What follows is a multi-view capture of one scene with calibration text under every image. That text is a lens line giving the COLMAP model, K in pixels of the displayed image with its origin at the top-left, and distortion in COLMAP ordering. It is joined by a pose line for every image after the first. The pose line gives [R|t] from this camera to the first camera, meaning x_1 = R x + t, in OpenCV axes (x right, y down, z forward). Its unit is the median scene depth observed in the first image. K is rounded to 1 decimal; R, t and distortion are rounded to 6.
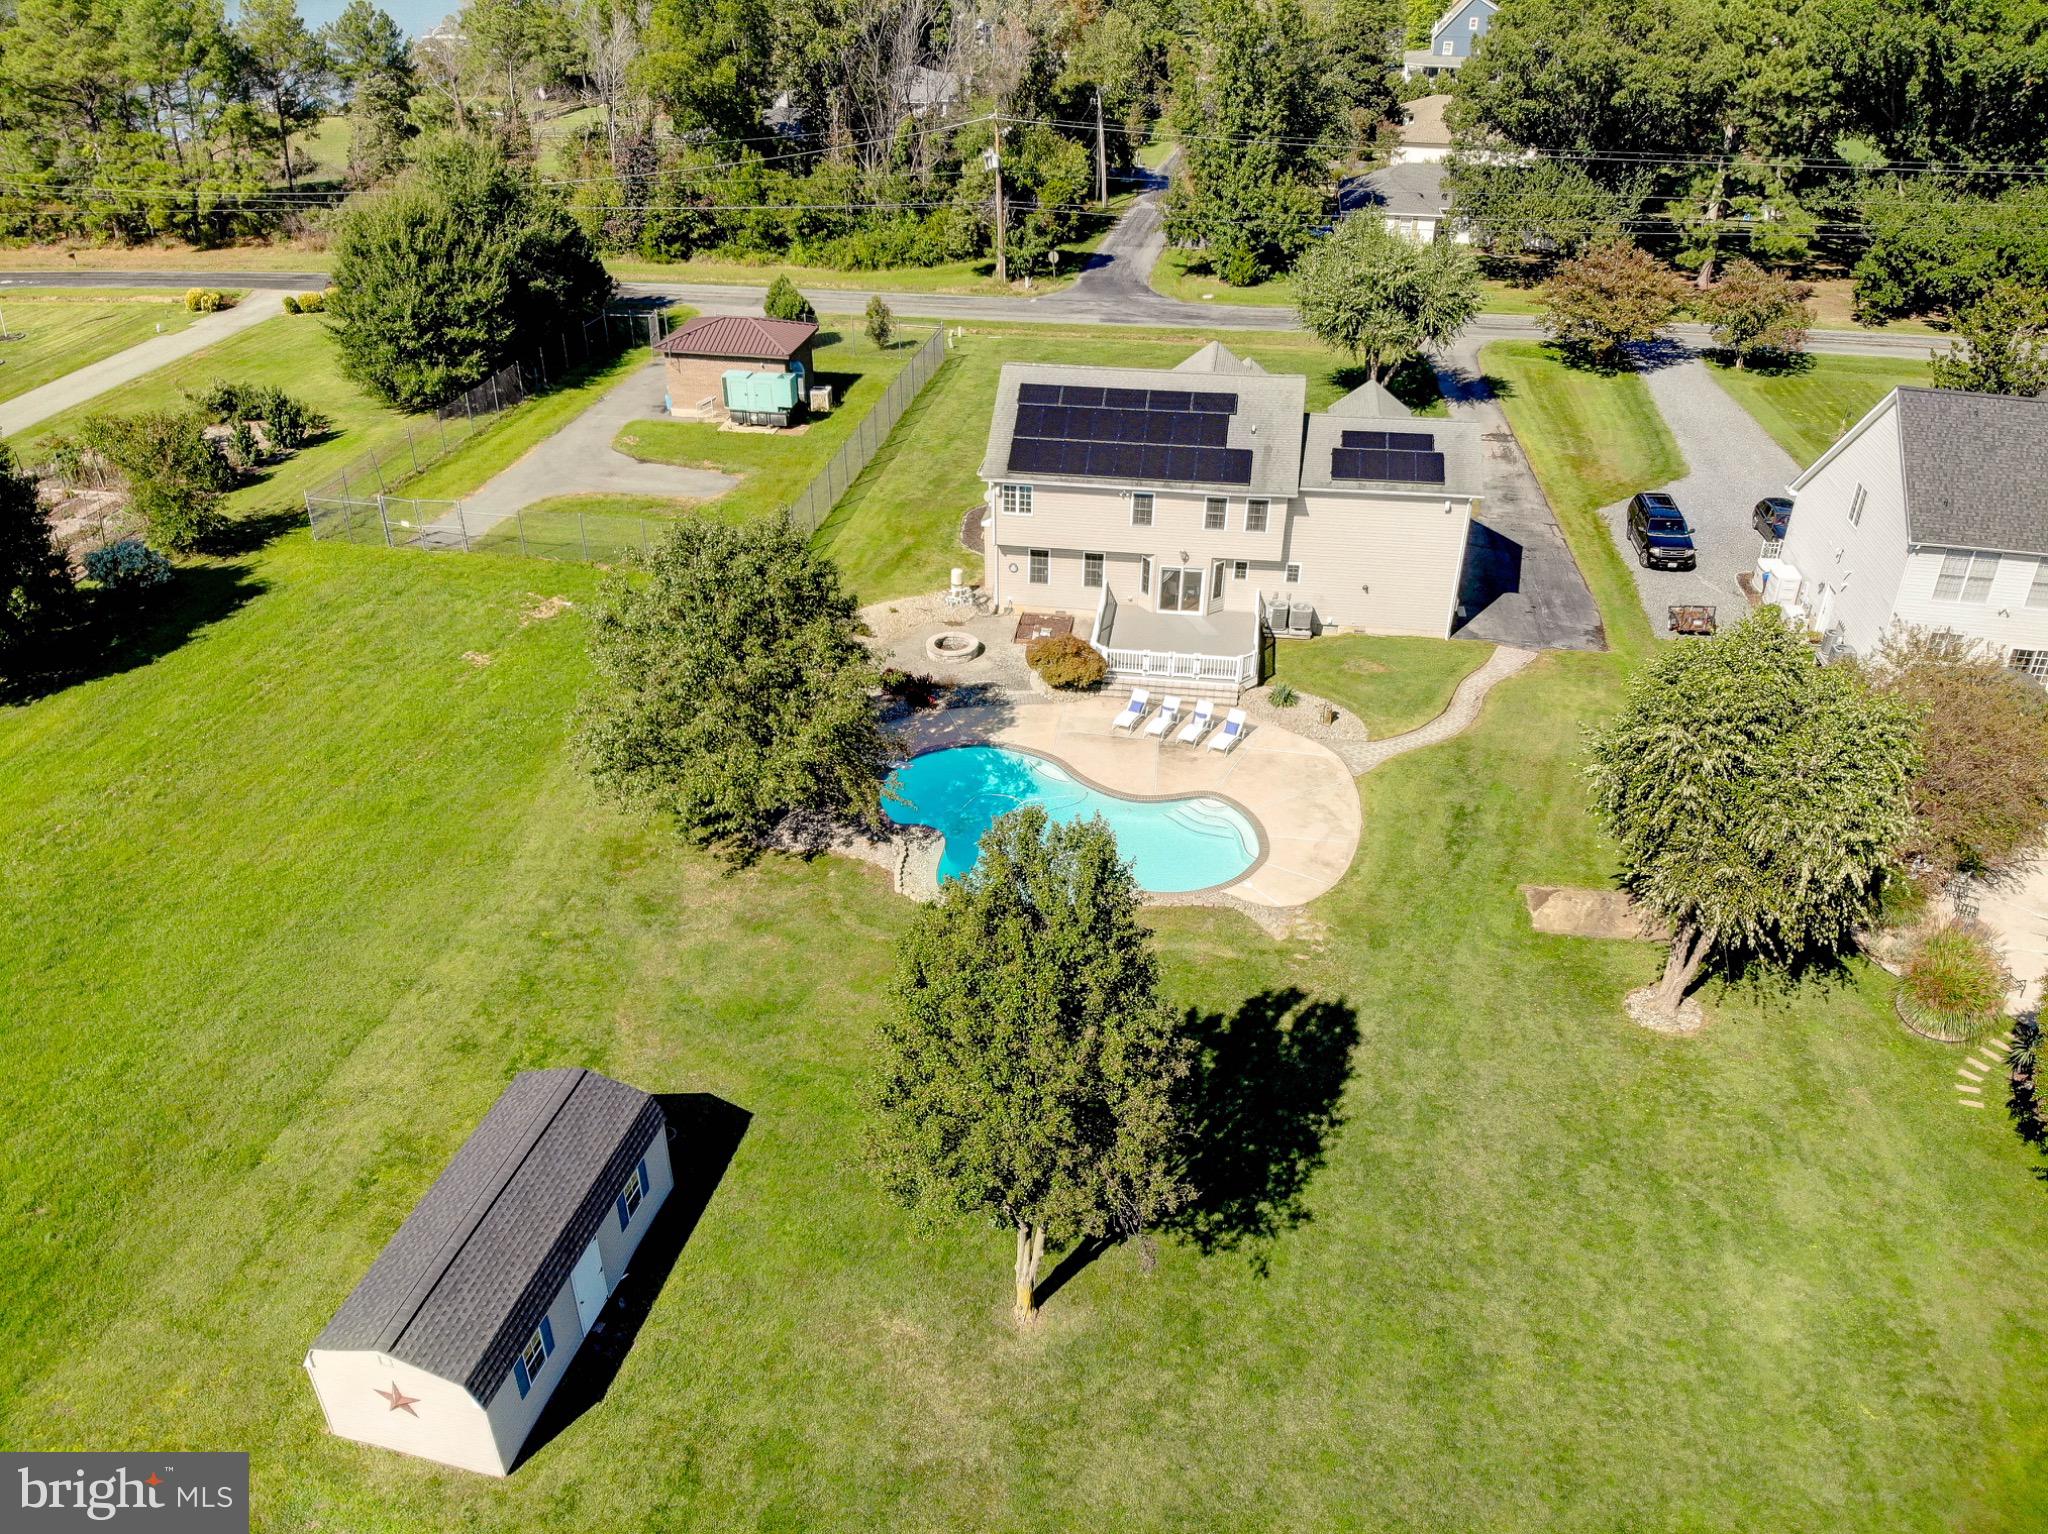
lens RADIAL K [[1492.1, 0, 1017.0], [0, 1492.1, 768.2], [0, 0, 1]] dist [0.158052, -0.399757]
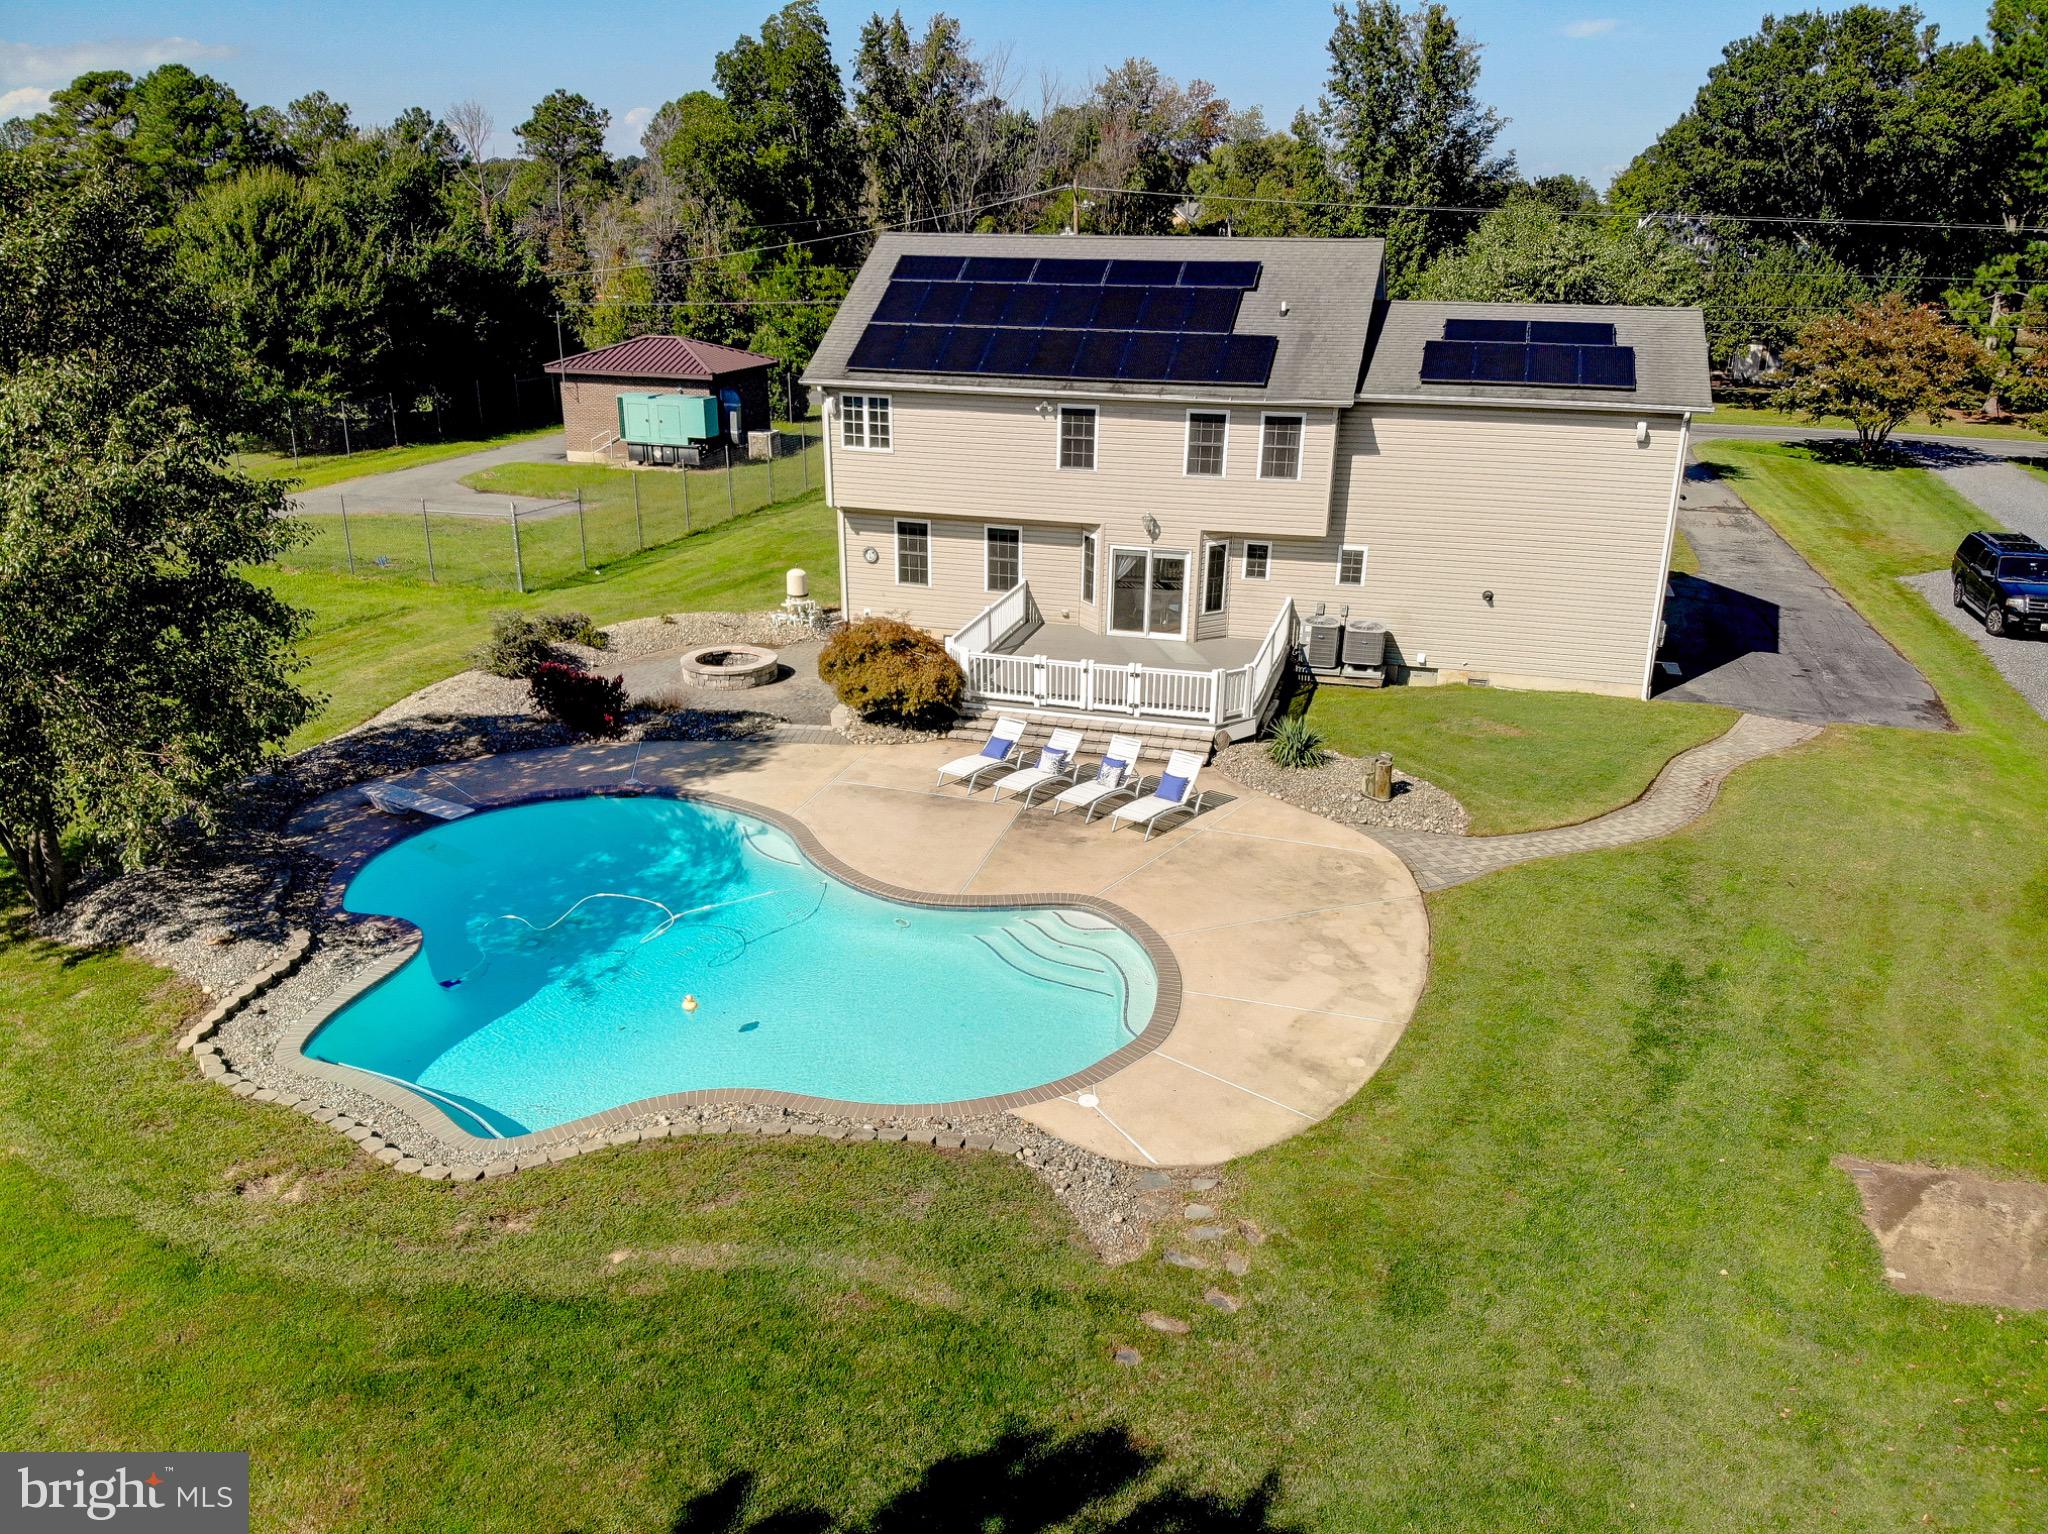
lens RADIAL K [[1497.5, 0, 1027.7], [0, 1497.5, 778.0], [0, 0, 1]] dist [0.091429, -0.233677]
pose [[0.991344, 0.050852, -0.121042, 0.139018], [-0.071614, 0.982156, -0.173901, 0.049908], [0.110038, 0.181064, 0.977296, 0.473204]]
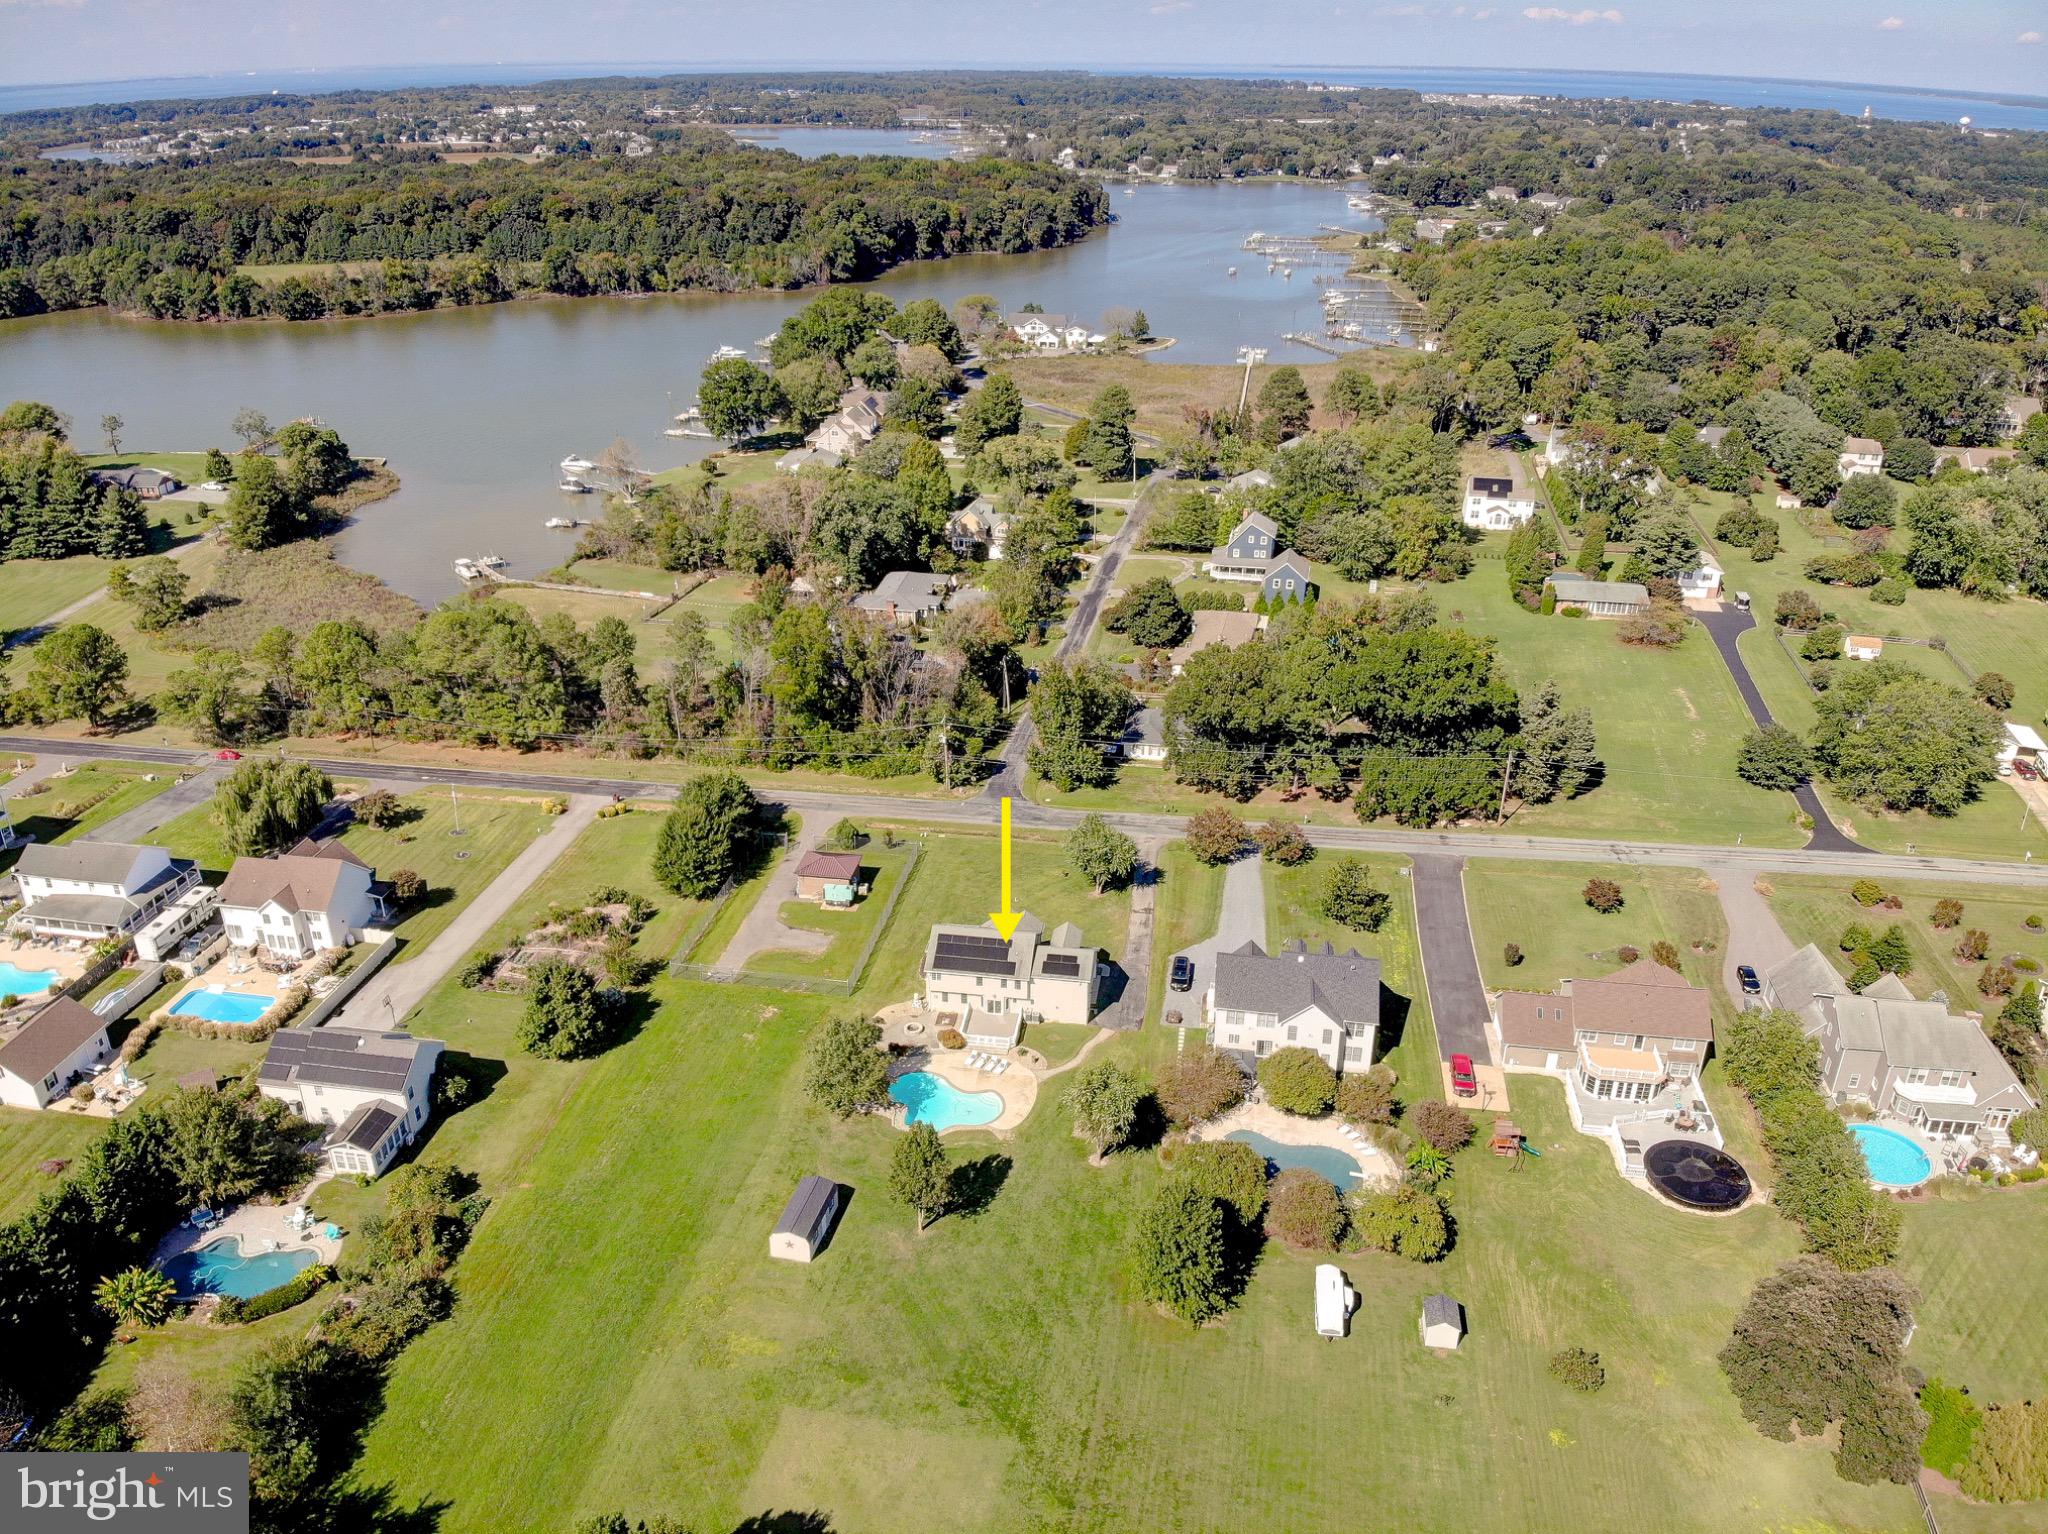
lens RADIAL K [[1492.1, 0, 1017.0], [0, 1492.1, 768.2], [0, 0, 1]] dist [0.158052, -0.399757]
pose [[0.999967, -0.007474, -0.003217, 0.168428], [0.007147, 0.995748, -0.091842, -0.314687], [0.003889, 0.091816, 0.995768, -1.904212]]
